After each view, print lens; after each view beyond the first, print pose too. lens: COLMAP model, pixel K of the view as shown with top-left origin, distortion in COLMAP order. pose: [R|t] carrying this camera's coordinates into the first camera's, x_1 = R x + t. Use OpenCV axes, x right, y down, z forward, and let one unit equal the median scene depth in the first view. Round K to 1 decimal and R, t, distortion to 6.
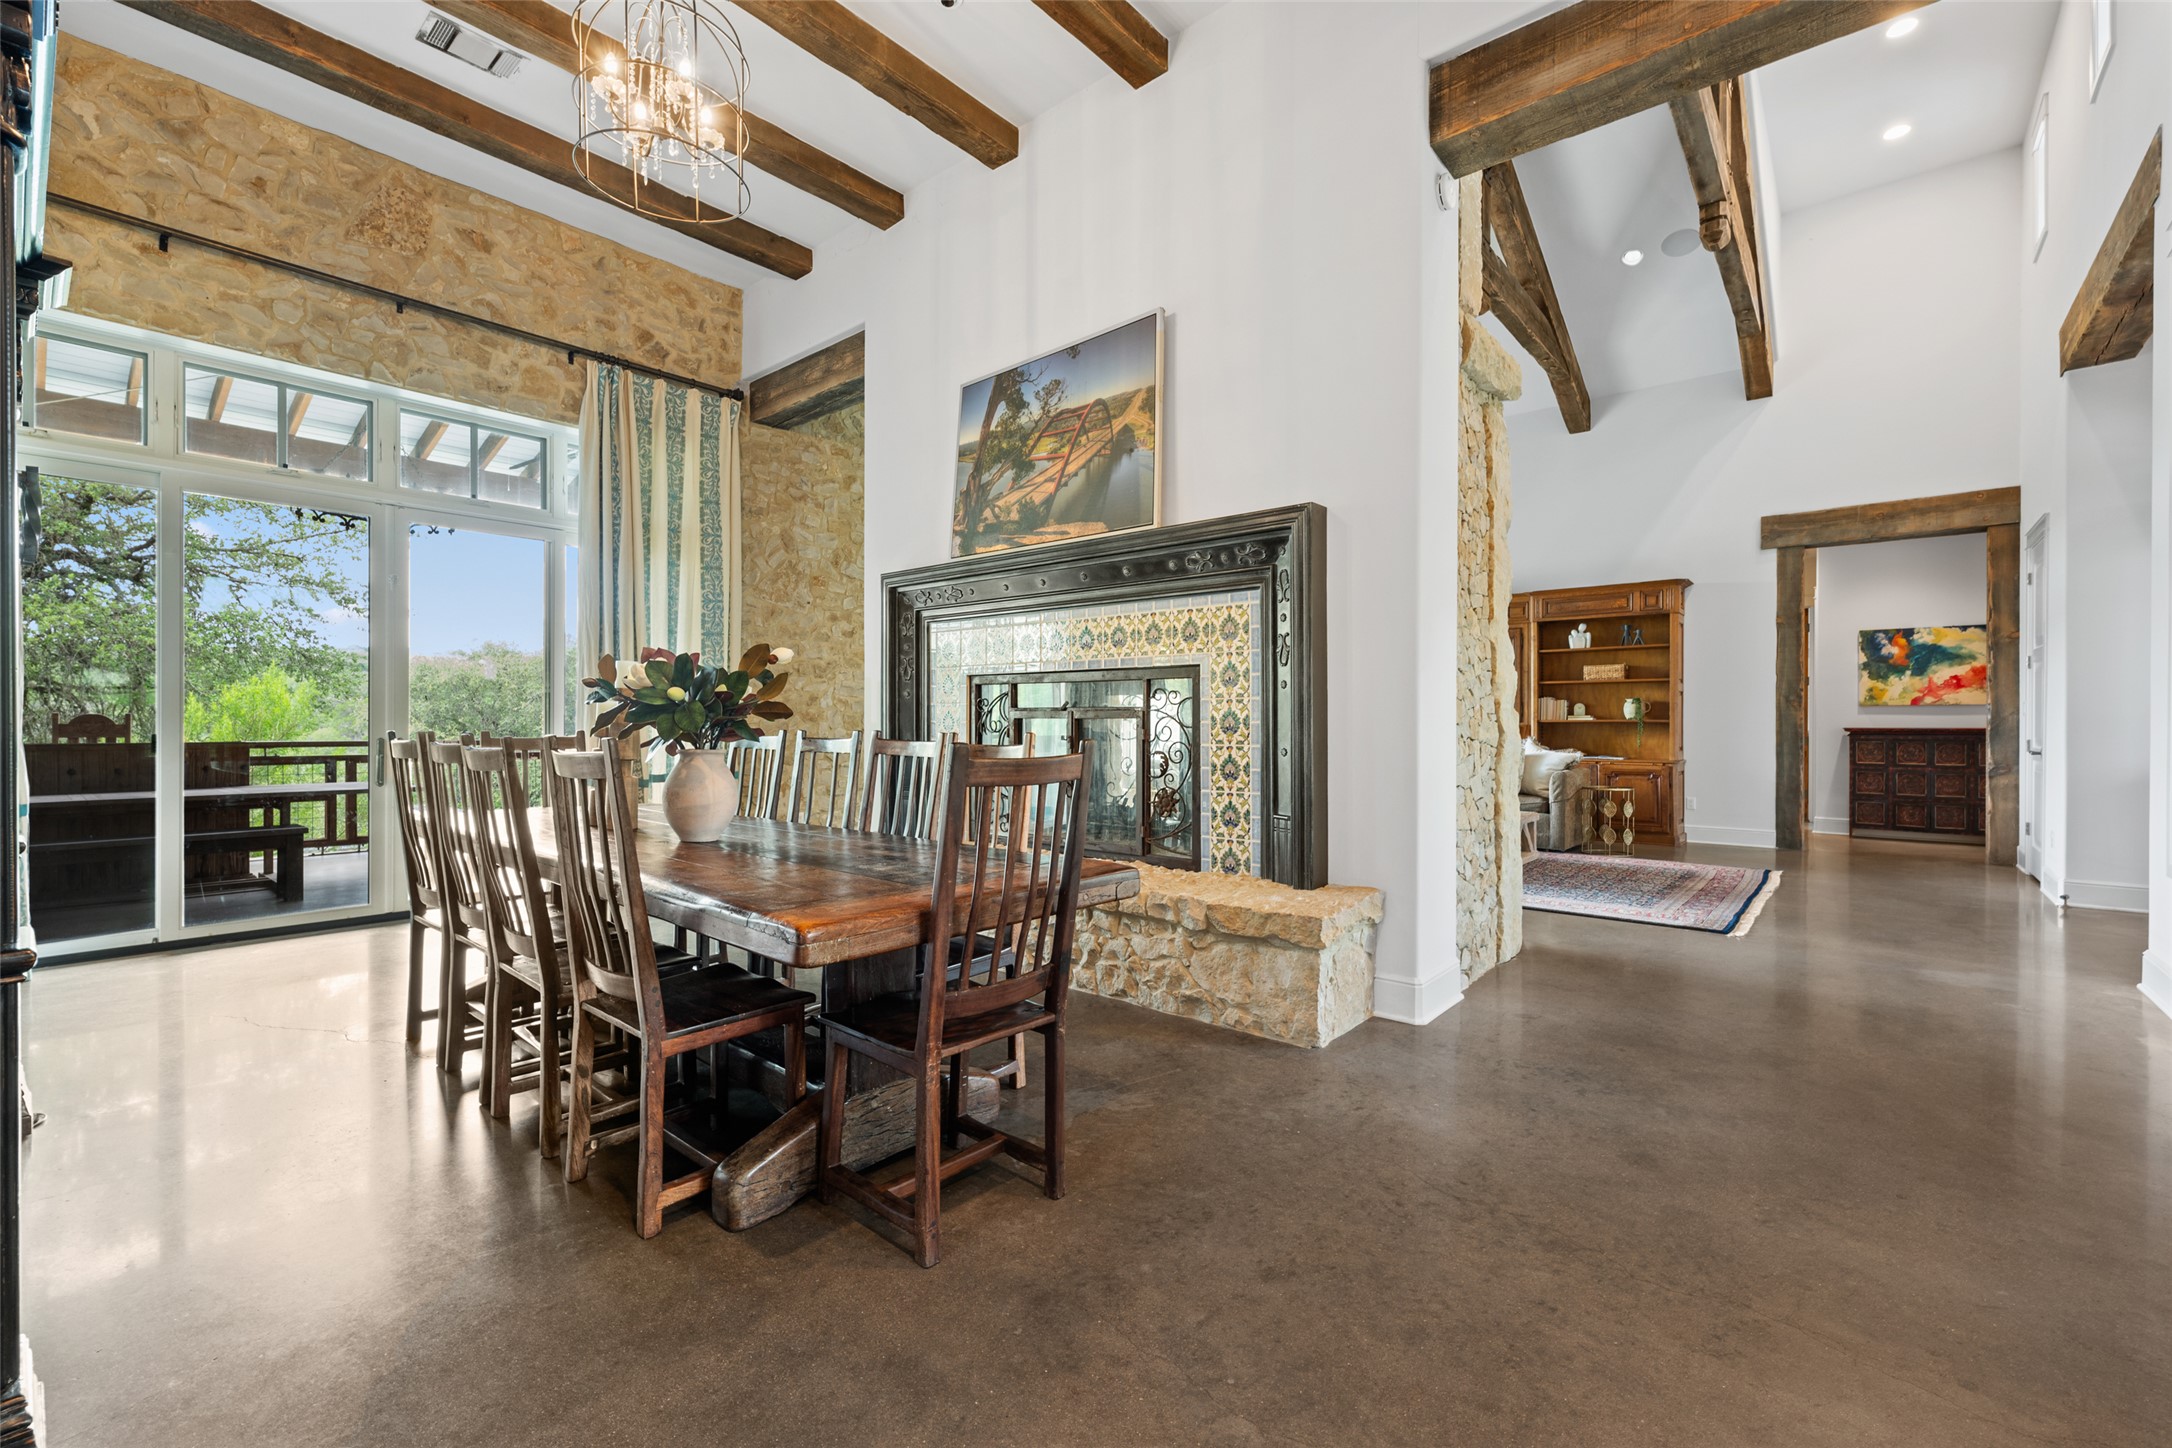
lens RADIAL K [[907.1, 0, 1095.9], [0, 907.1, 725.7], [0, 0, 1]] dist [0.002431, -0.000248]
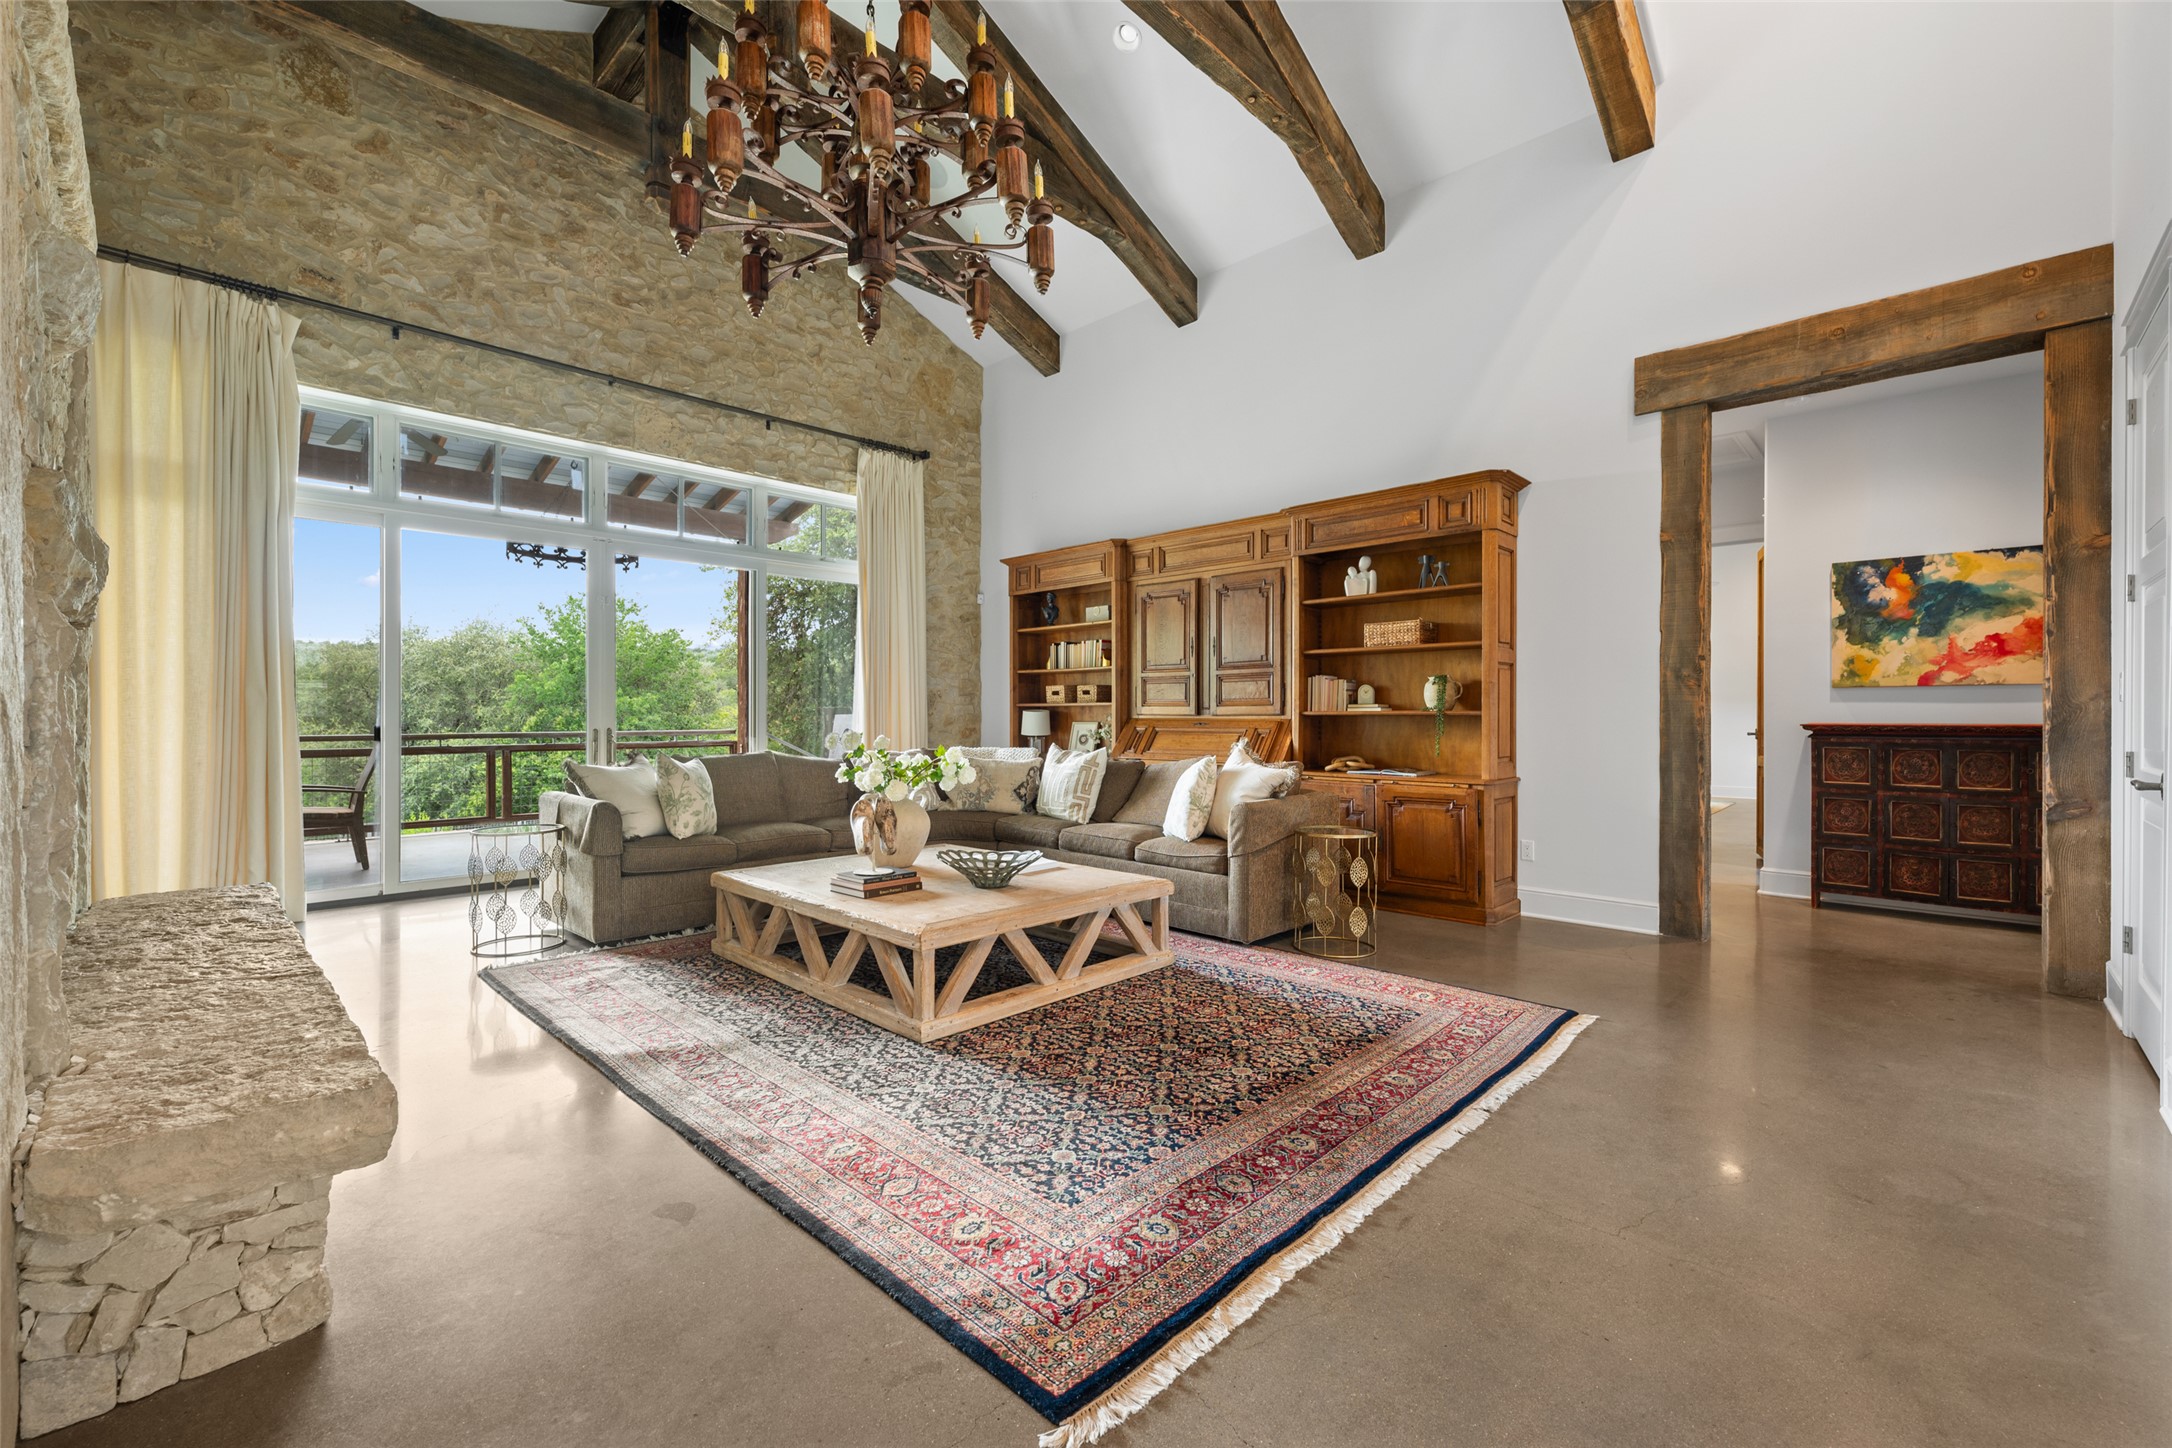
lens RADIAL K [[907.1, 0, 1077.5], [0, 907.1, 717.6], [0, 0, 1]] dist [0.002431, -0.000248]
pose [[0.998222, -0.000390, -0.059602, 0.395235], [0.000353, 1.000000, -0.000631, -0.001748], [0.059603, 0.000609, 0.998222, 0.385693]]
